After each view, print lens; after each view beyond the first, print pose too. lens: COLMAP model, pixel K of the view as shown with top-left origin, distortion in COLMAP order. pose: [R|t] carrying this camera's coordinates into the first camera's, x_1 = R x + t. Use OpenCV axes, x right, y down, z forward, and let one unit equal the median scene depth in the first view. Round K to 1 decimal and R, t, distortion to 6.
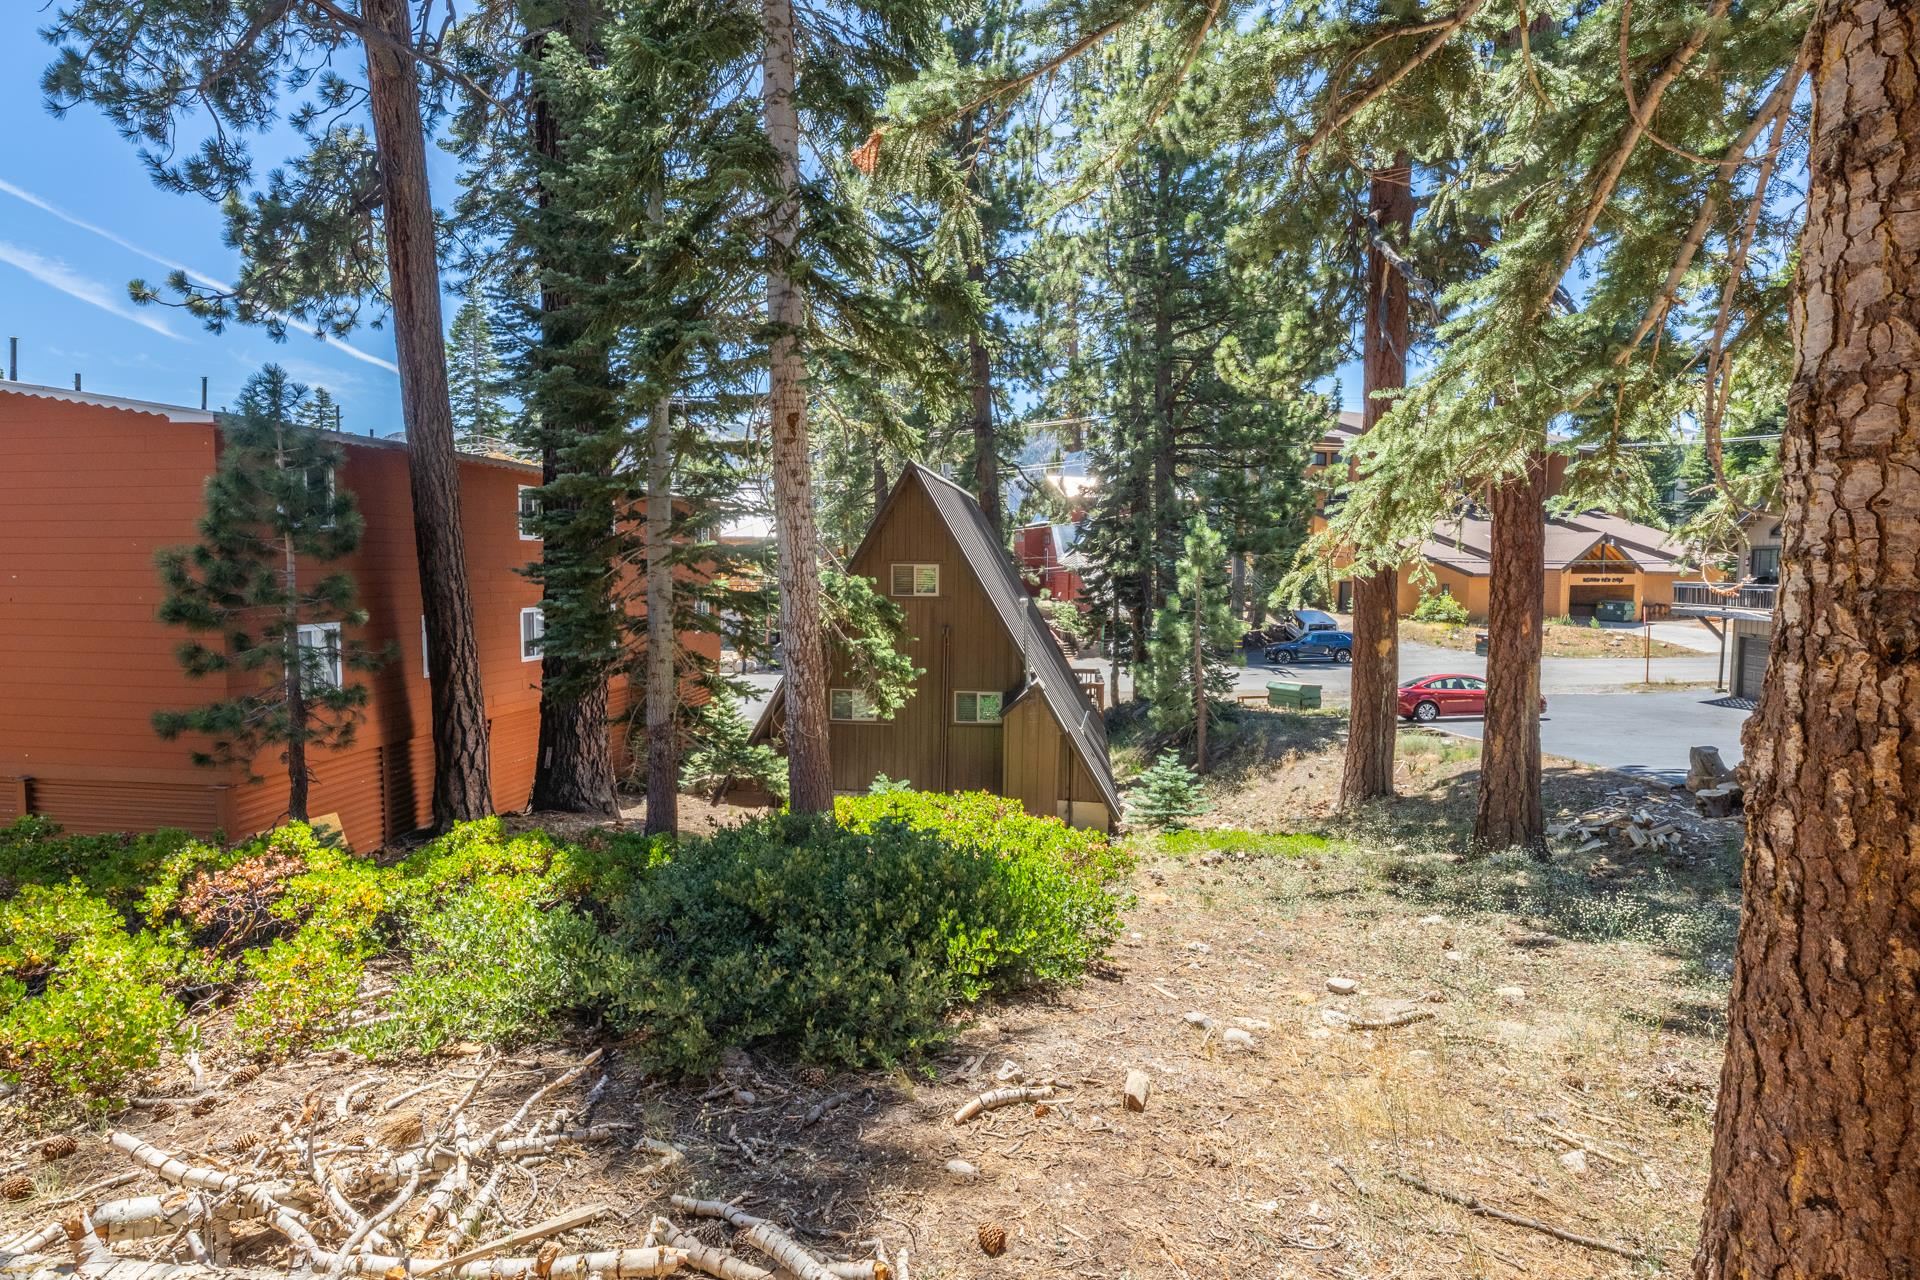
lens RADIAL K [[1015.9, 0, 947.7], [0, 1015.9, 643.8], [0, 0, 1]] dist [-0.003544, -0.000425]
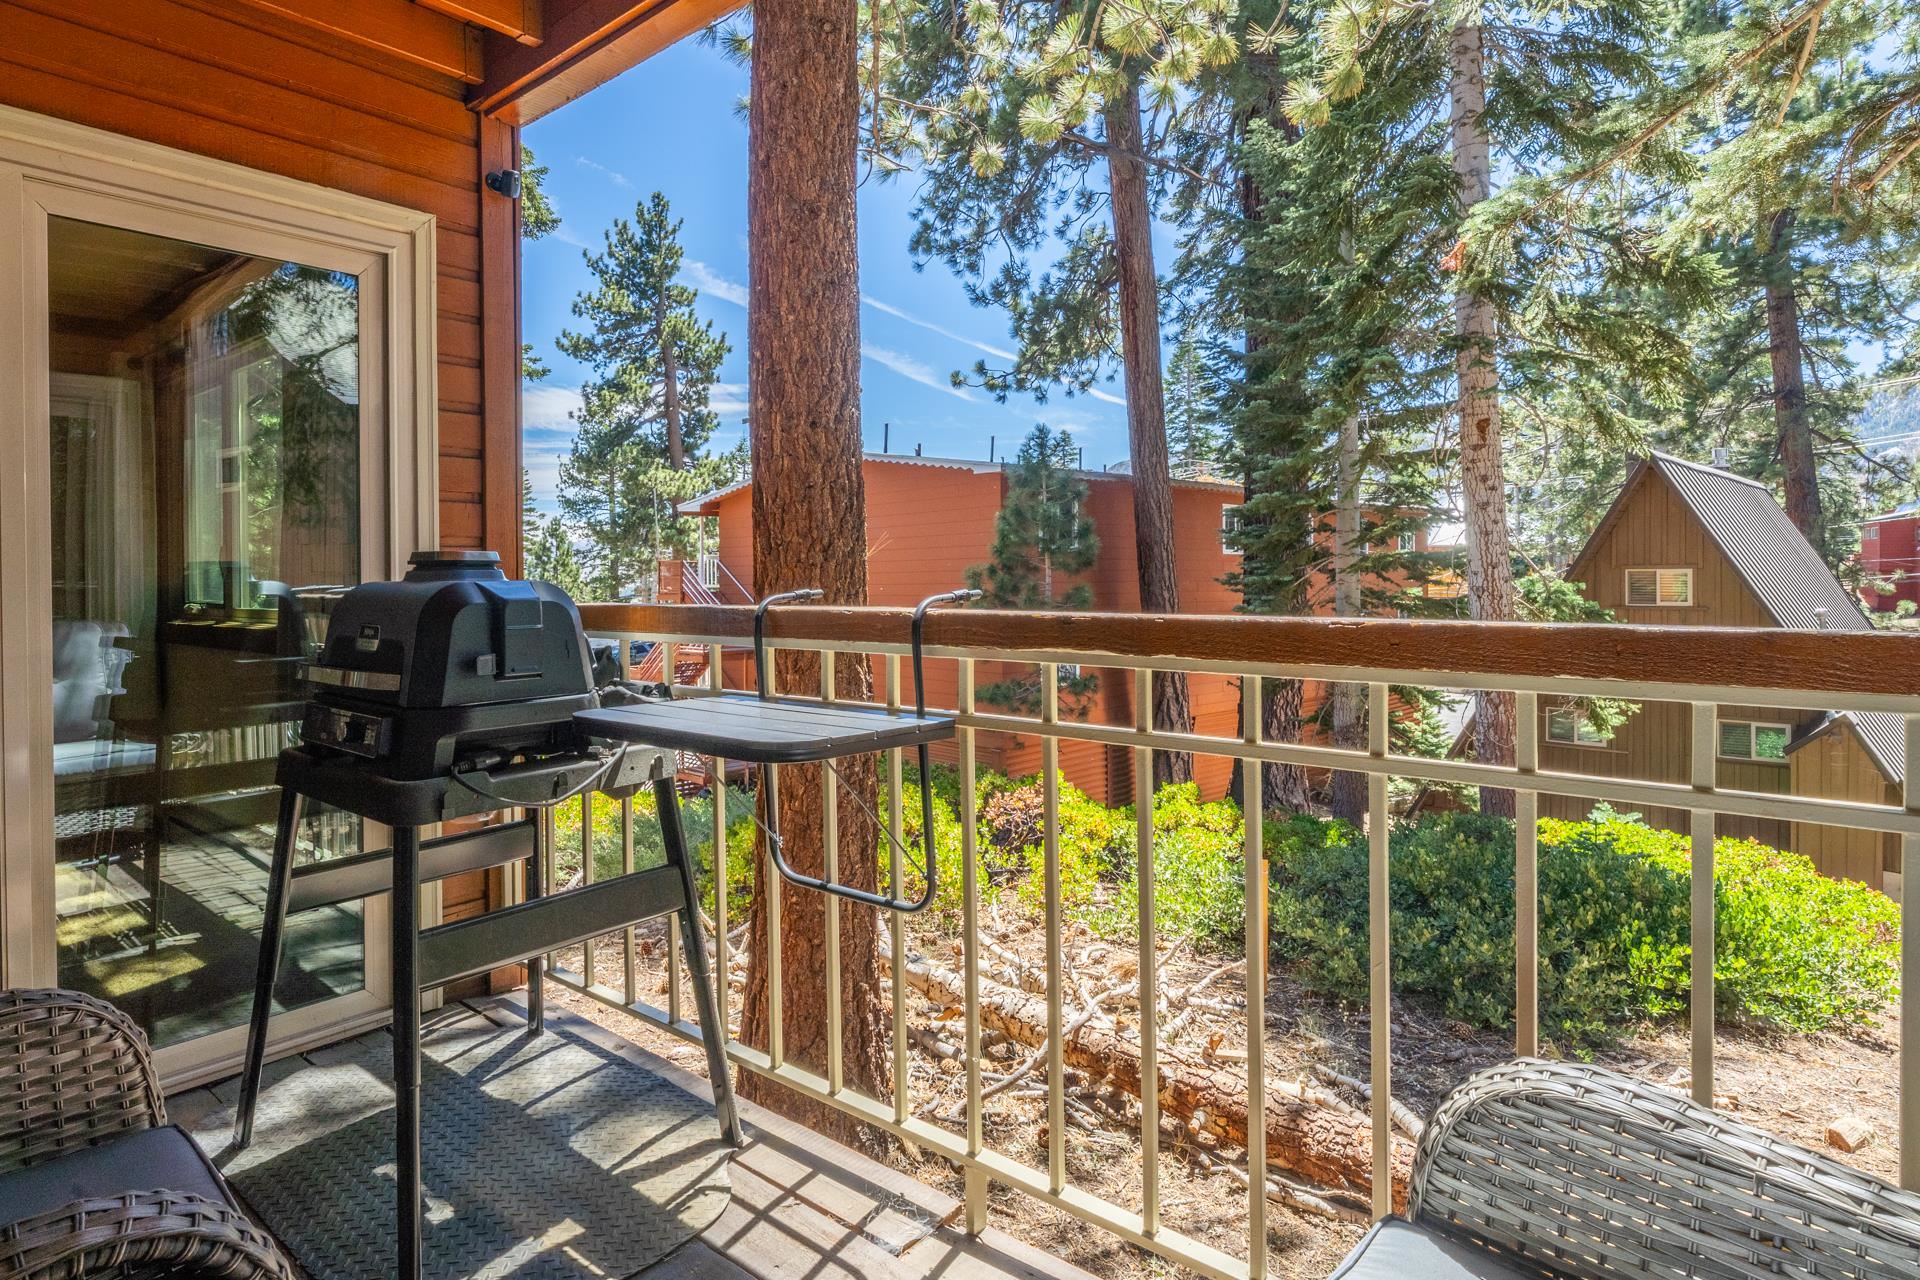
lens RADIAL K [[1014.9, 0, 922.8], [0, 1014.9, 571.8], [0, 0, 1]] dist [-0.003877, -0.000181]
pose [[0.772867, -0.015806, -0.634372, 0.032254], [-0.037102, 0.996854, -0.070041, 0.008132], [0.633483, 0.077669, 0.769849, -0.066667]]
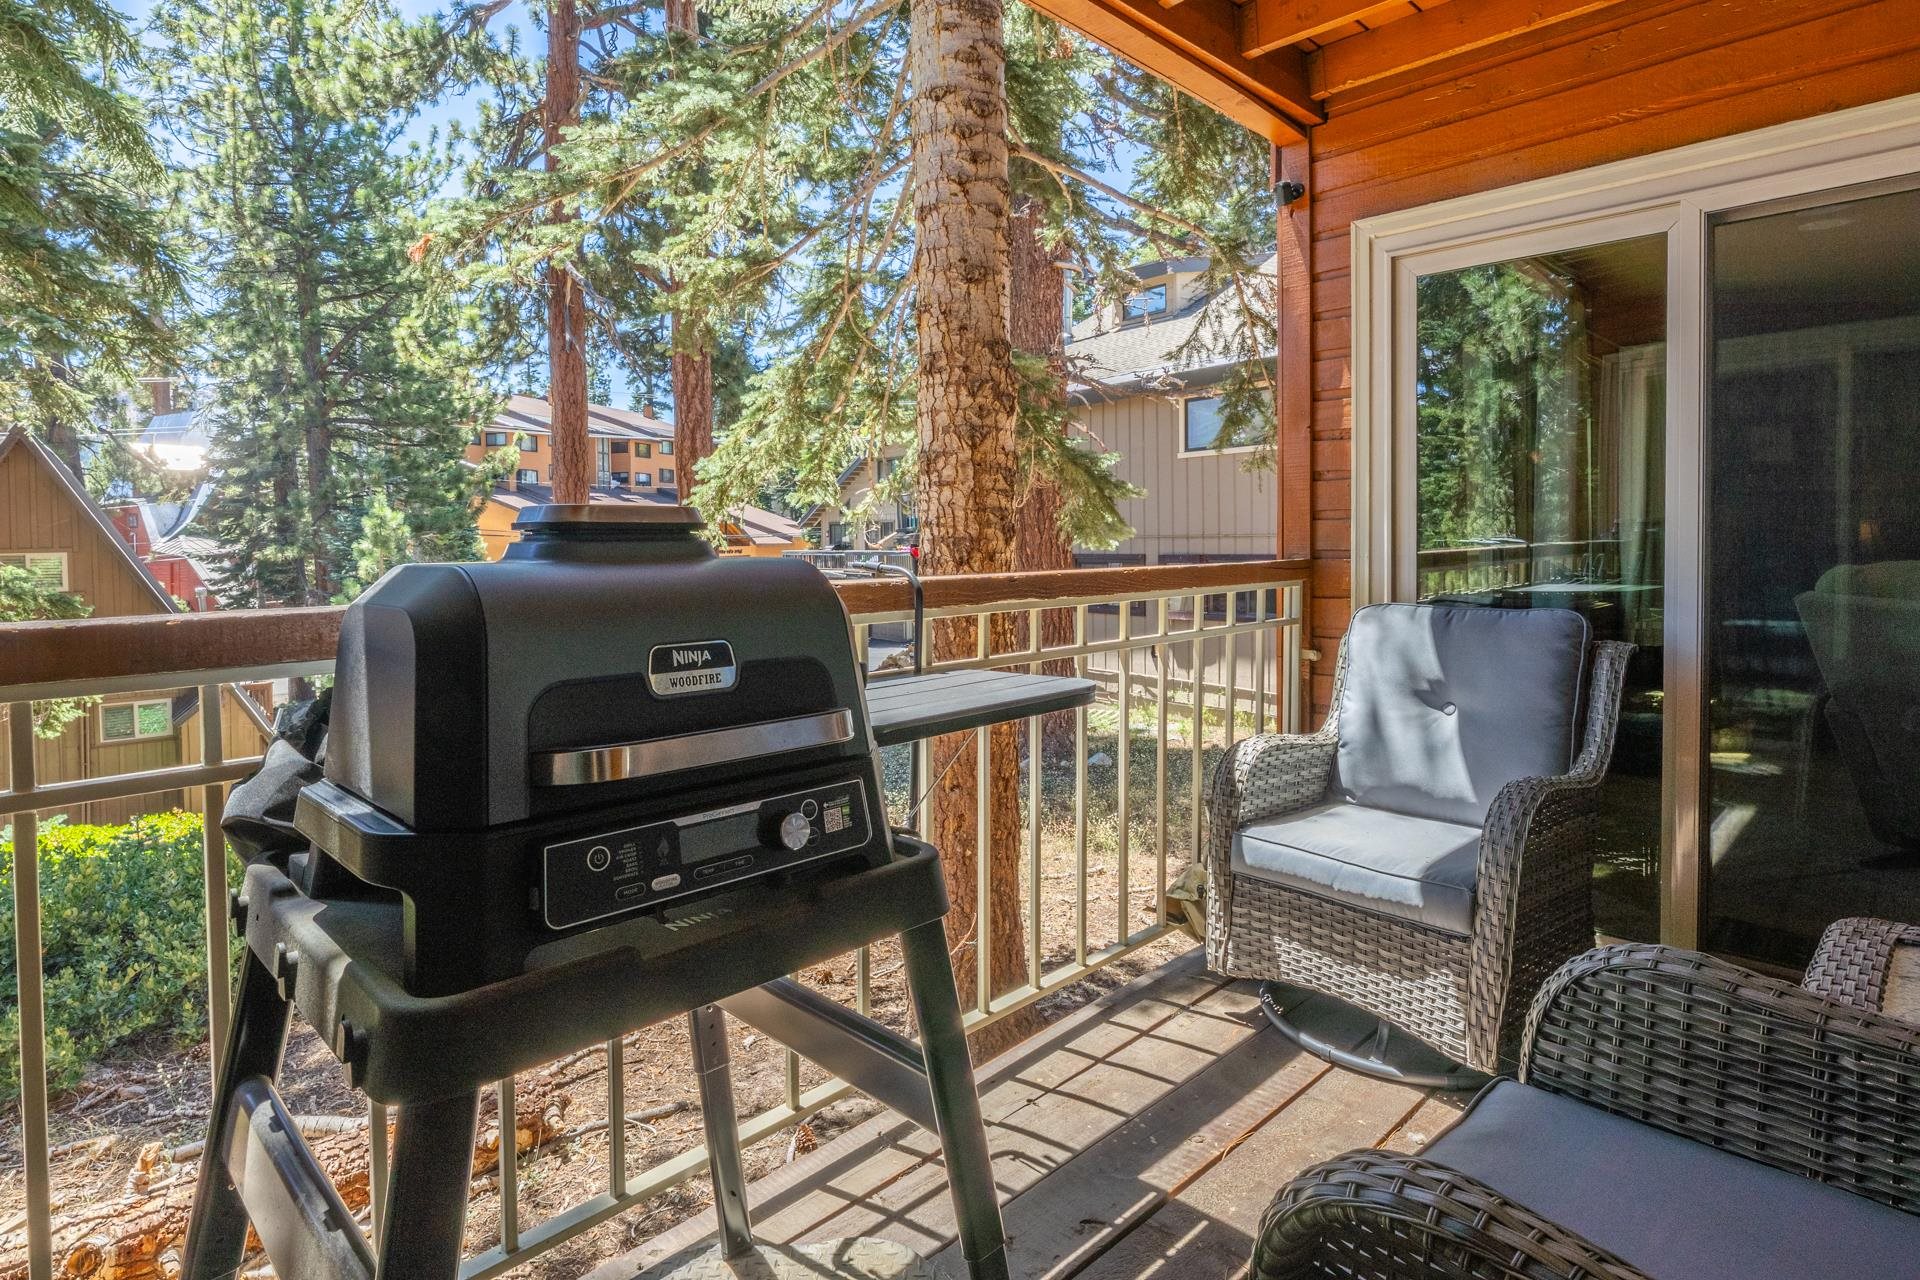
lens RADIAL K [[1022.6, 0, 920.6], [0, 1022.6, 598.4], [0, 0, 1]] dist [-0.001593, -0.000774]
pose [[0.720719, -0.059185, 0.690697, -0.079880], [0.076413, 0.997060, 0.005702, 0.006794], [-0.689003, 0.048669, 0.723122, -0.068538]]
